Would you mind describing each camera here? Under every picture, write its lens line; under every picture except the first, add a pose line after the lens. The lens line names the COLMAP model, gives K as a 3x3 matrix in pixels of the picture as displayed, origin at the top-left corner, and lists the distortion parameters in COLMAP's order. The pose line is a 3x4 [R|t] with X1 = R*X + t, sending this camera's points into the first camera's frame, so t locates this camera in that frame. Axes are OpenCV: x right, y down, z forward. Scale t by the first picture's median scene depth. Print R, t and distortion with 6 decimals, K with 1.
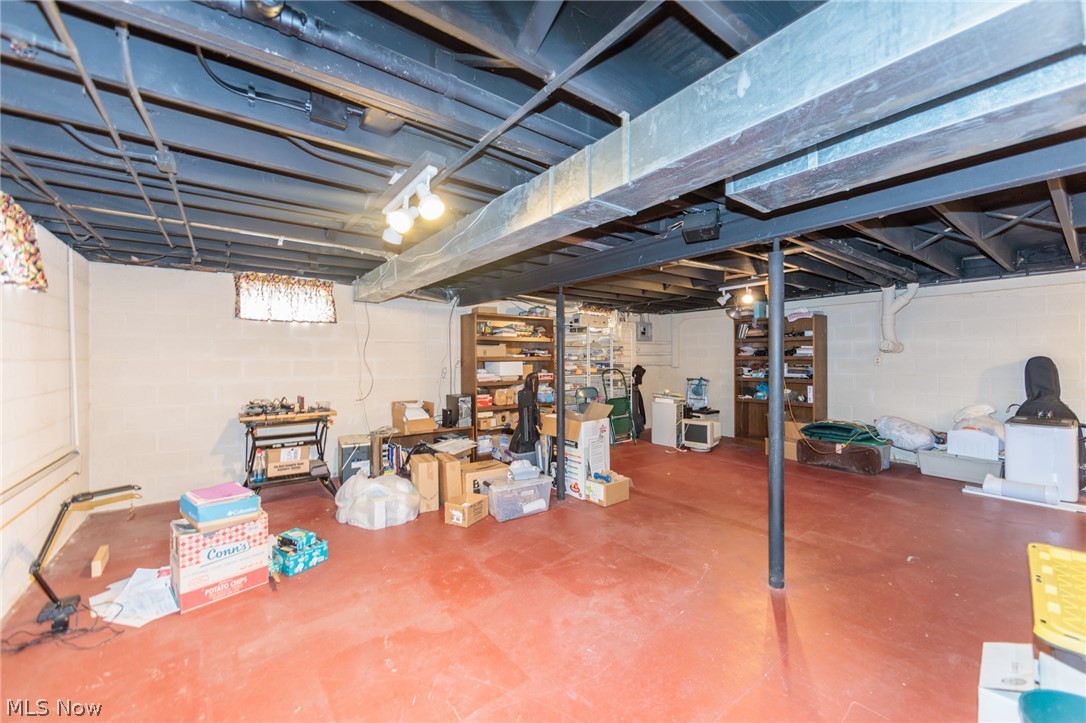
lens RADIAL K [[423.5, 0, 547.8], [0, 423.5, 361.5], [0, 0, 1]] dist [-0.002190, -0.000014]
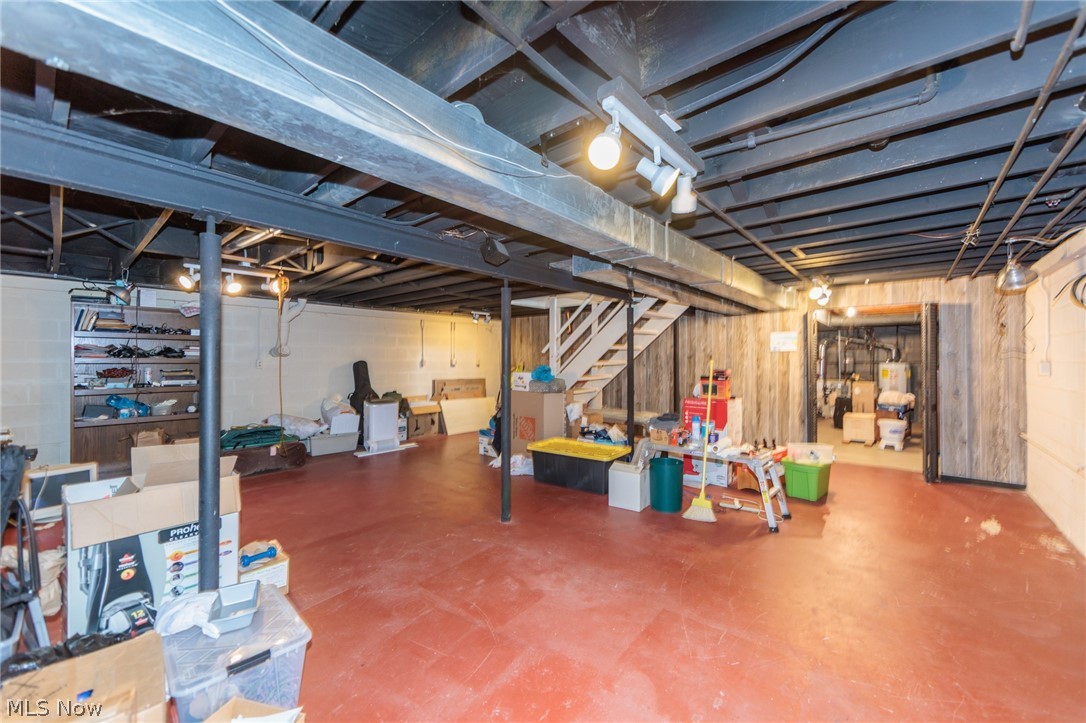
lens RADIAL K [[423.5, 0, 547.6], [0, 423.5, 359.9], [0, 0, 1]] dist [-0.002190, -0.000014]
pose [[-0.210063, 0.006112, 0.977669, -0.719154], [0.006839, 0.999965, -0.004782, -0.003382], [-0.977664, 0.005682, -0.210097, 0.939992]]
